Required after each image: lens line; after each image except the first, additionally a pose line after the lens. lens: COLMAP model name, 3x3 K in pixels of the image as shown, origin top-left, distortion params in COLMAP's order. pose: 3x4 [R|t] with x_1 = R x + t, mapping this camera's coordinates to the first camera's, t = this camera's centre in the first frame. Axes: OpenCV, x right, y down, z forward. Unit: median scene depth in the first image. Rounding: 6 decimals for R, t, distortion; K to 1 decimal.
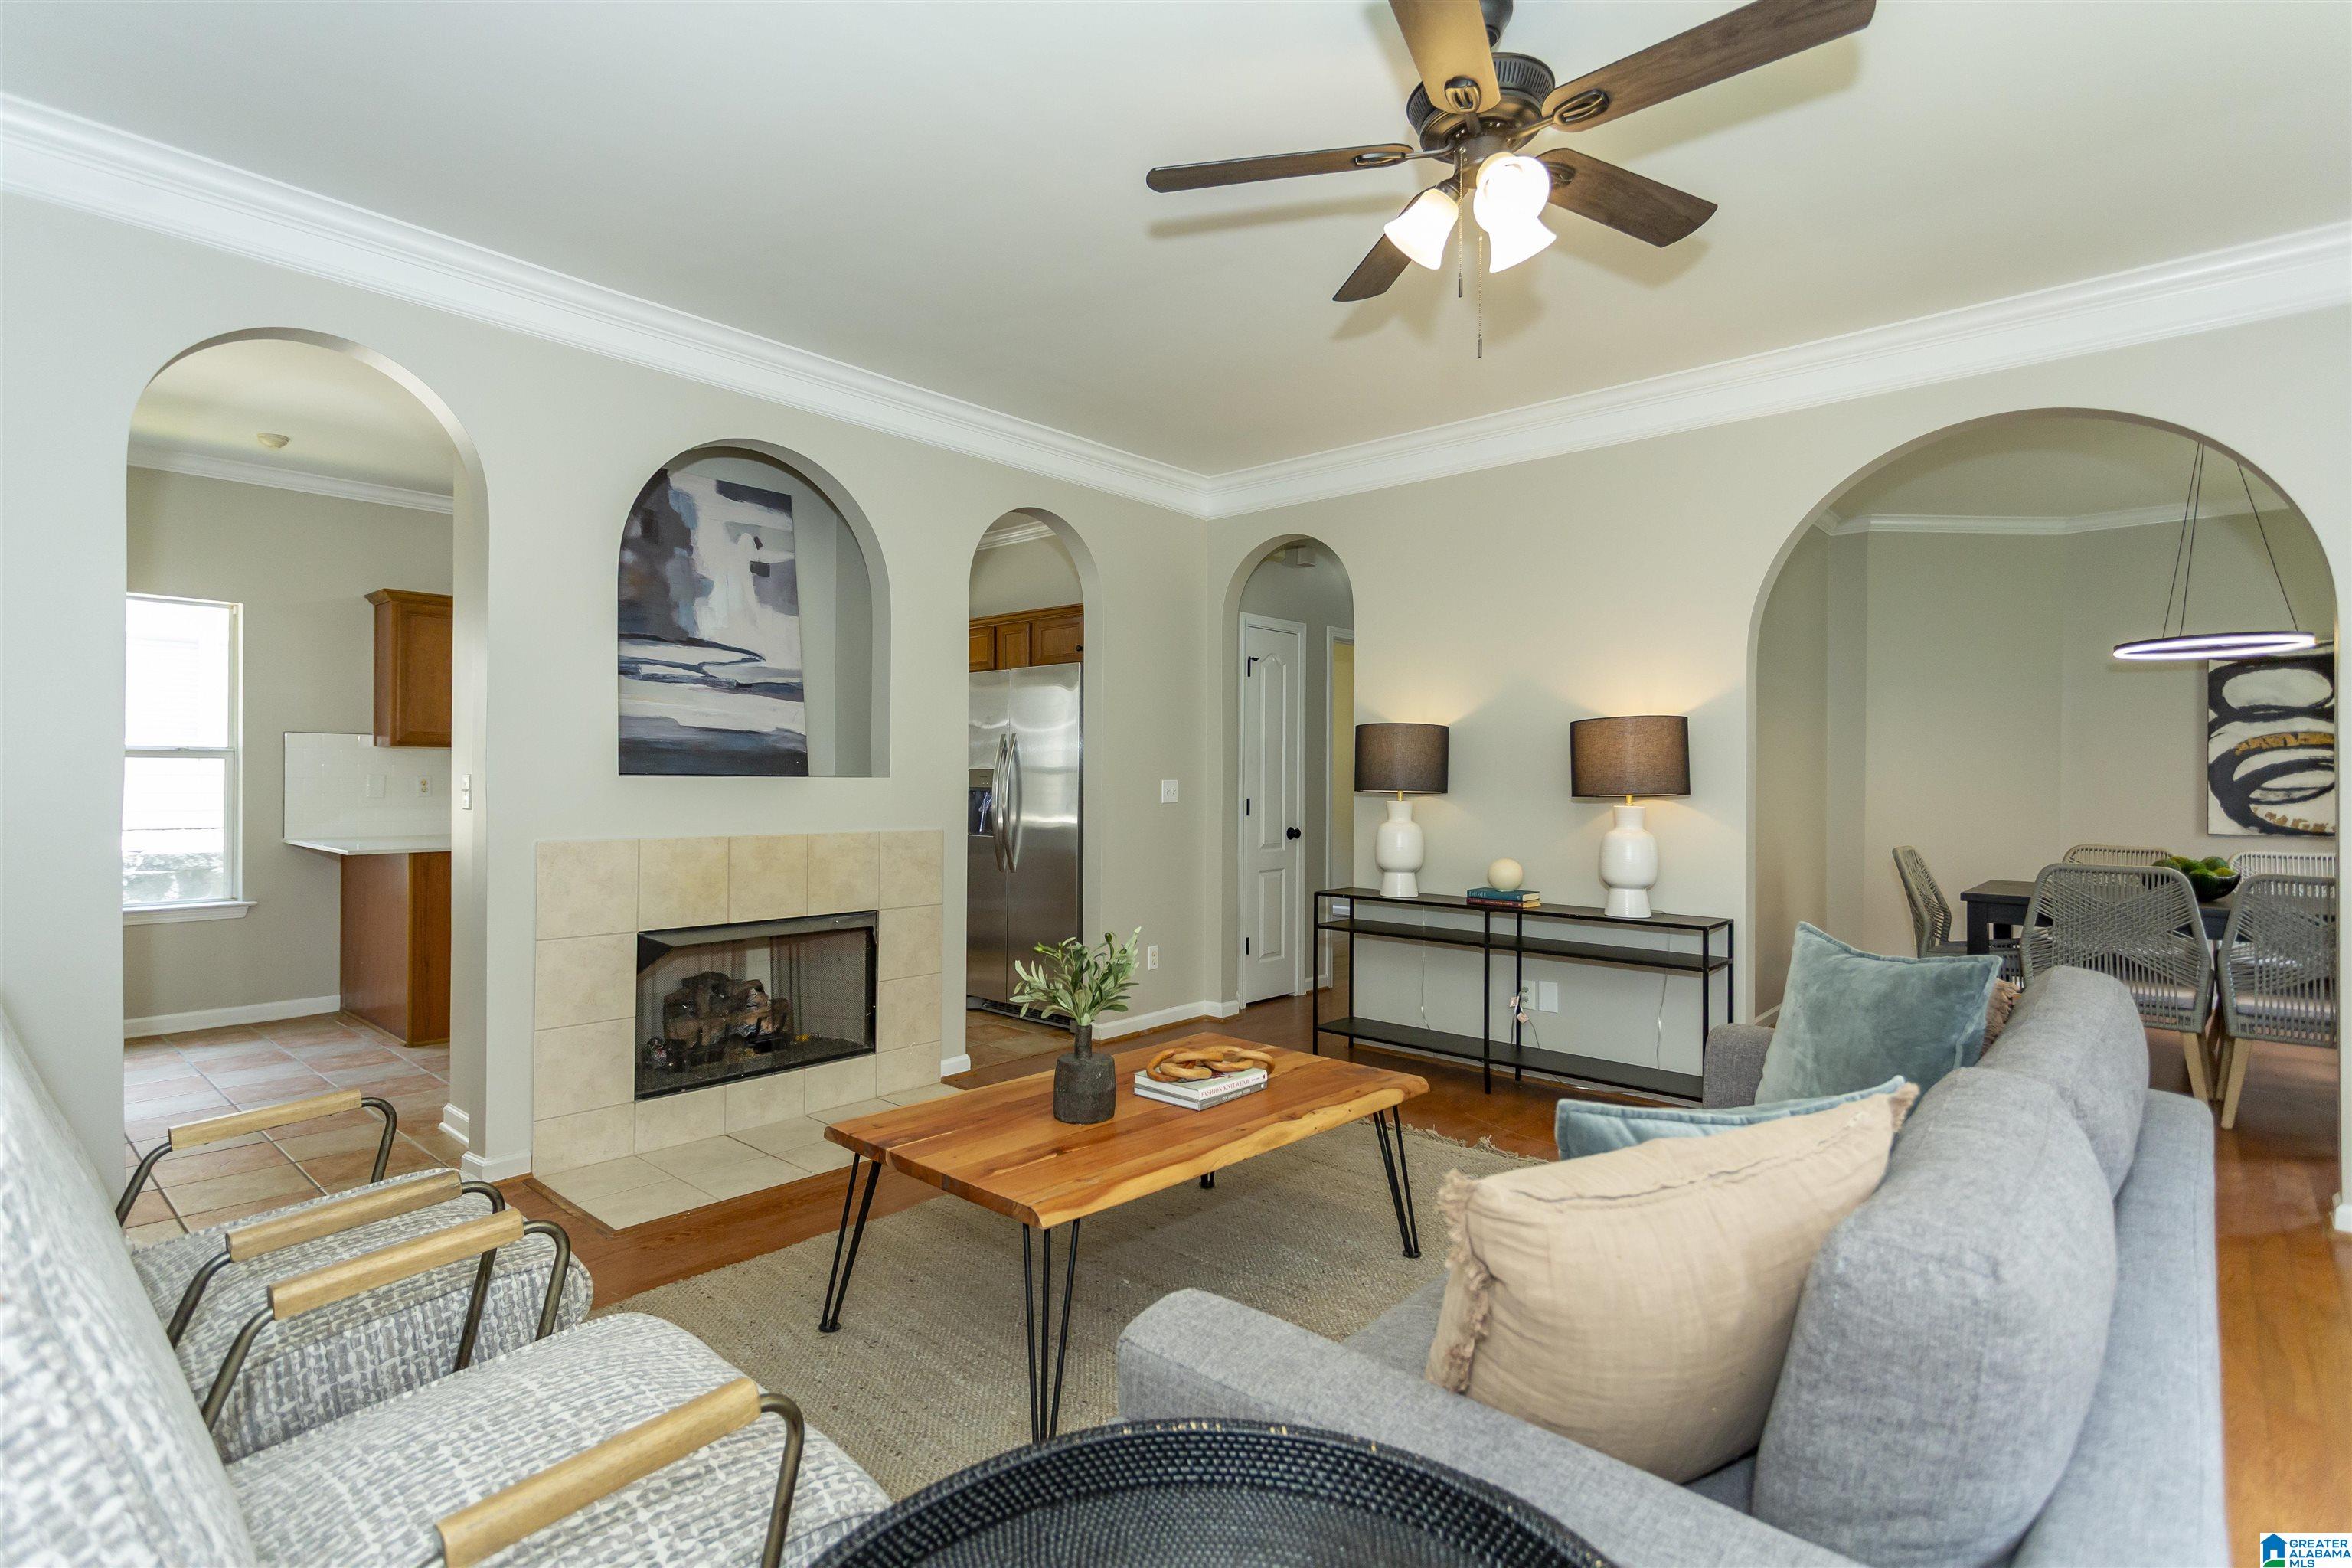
lens RADIAL K [[1115.5, 0, 1190.4], [0, 1115.5, 766.7], [0, 0, 1]] dist [0.003612, 0.000851]
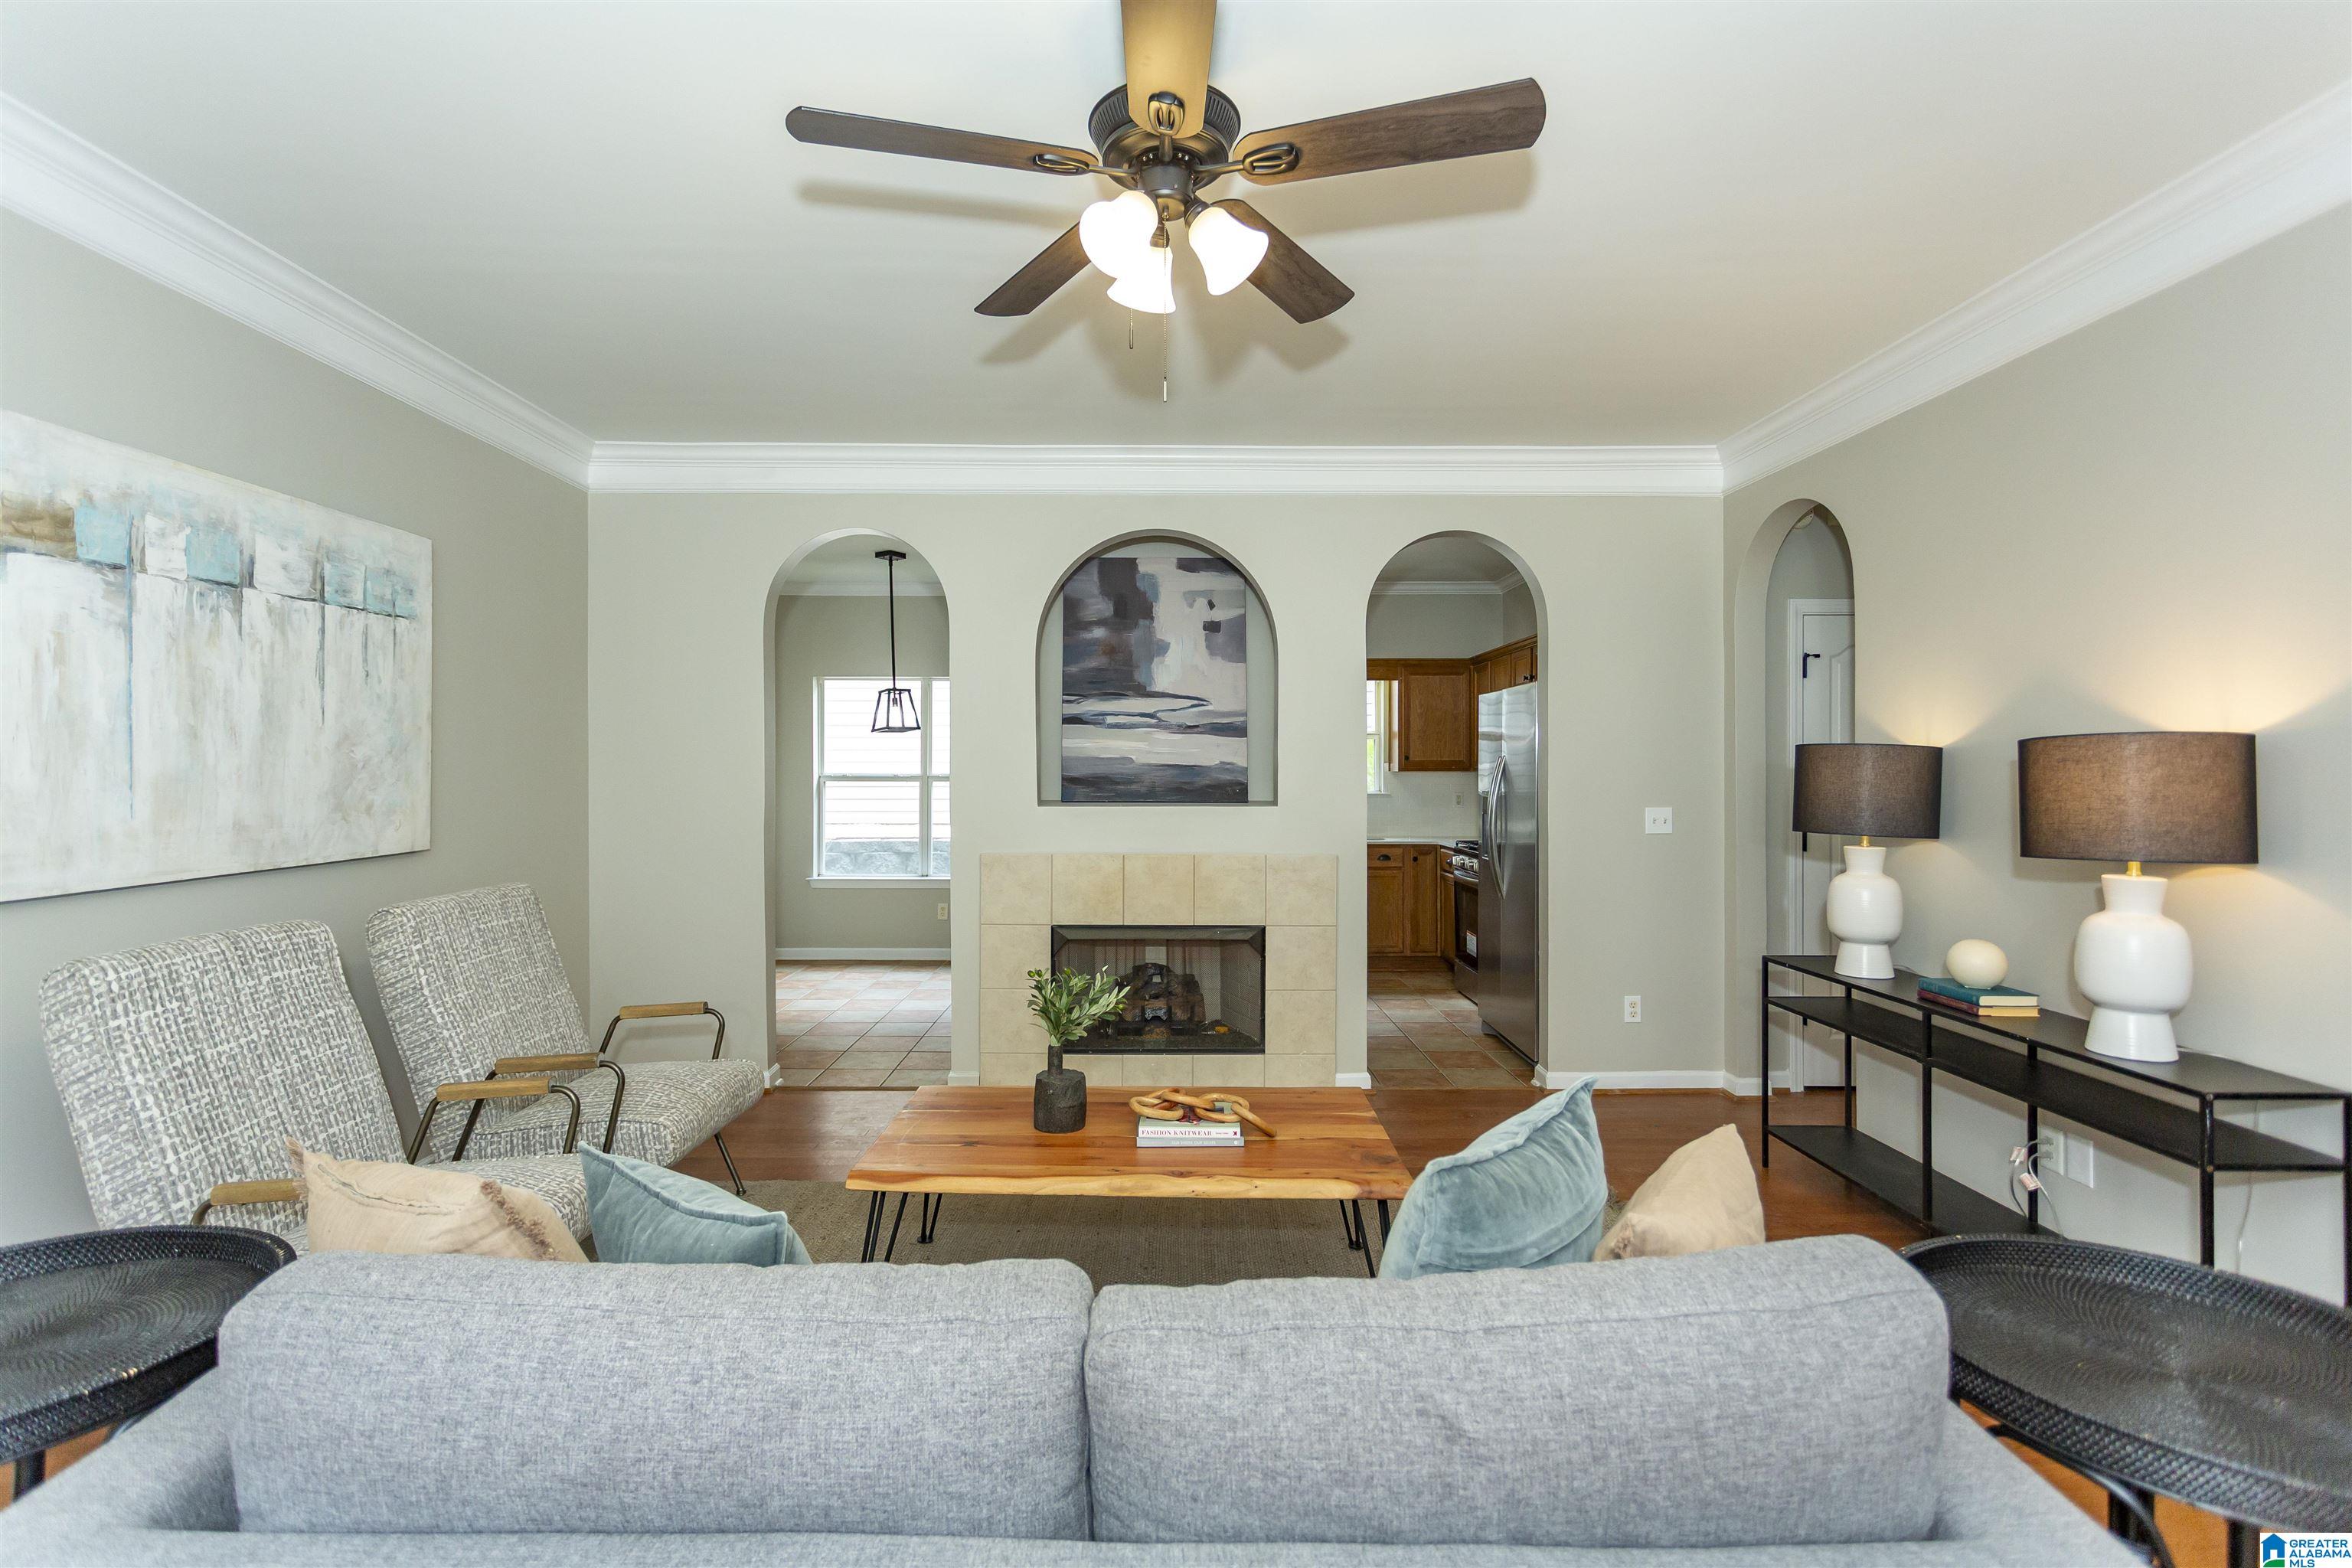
lens RADIAL K [[1115.5, 0, 1190.4], [0, 1115.5, 766.7], [0, 0, 1]] dist [0.003612, 0.000851]
pose [[0.675365, -0.007209, -0.737448, 0.494113], [0.010460, 0.999945, -0.000195, -0.030588], [0.737409, -0.007583, 0.675404, 0.195846]]
